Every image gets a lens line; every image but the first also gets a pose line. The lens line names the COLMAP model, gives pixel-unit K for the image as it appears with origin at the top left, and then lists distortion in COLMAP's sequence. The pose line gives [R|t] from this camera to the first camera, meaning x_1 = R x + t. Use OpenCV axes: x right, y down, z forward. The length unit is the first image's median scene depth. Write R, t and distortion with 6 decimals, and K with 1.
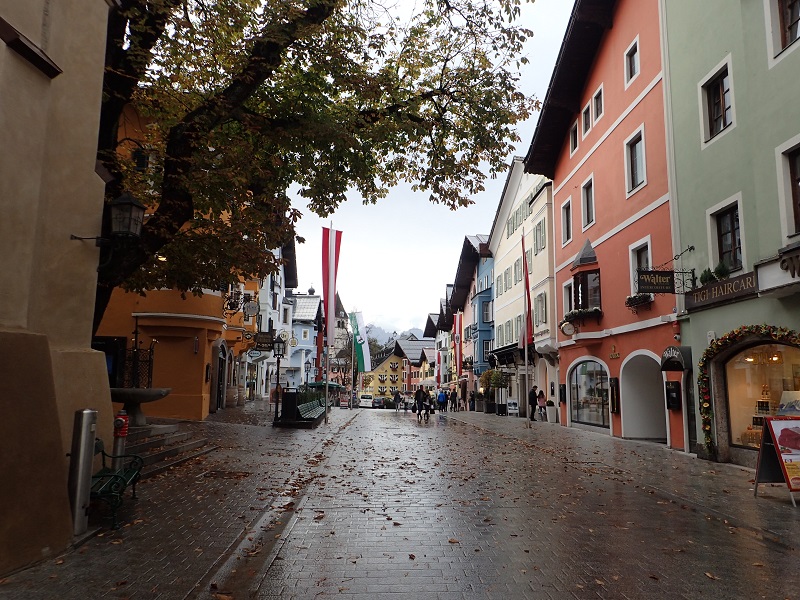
lens RADIAL K [[582.8, 0, 400.0], [0, 582.8, 300.0], [0, 0, 1]] dist [0.000145, -0.000092]
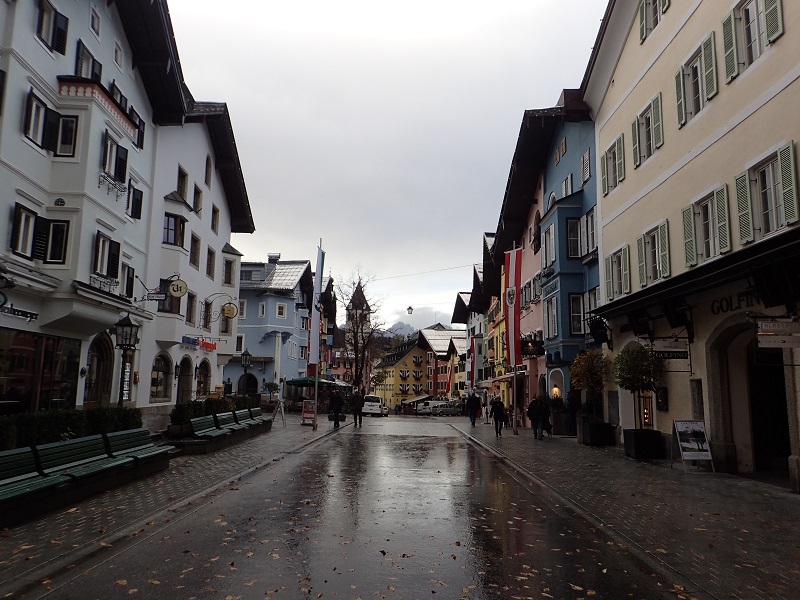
lens RADIAL K [[582.8, 0, 400.0], [0, 582.8, 300.0], [0, 0, 1]] dist [0.000145, -0.000092]
pose [[0.998747, -0.008371, -0.049334, 0.010676], [0.008583, 0.999955, 0.004079, 0.033602], [0.049298, -0.004497, 0.998774, 0.232904]]
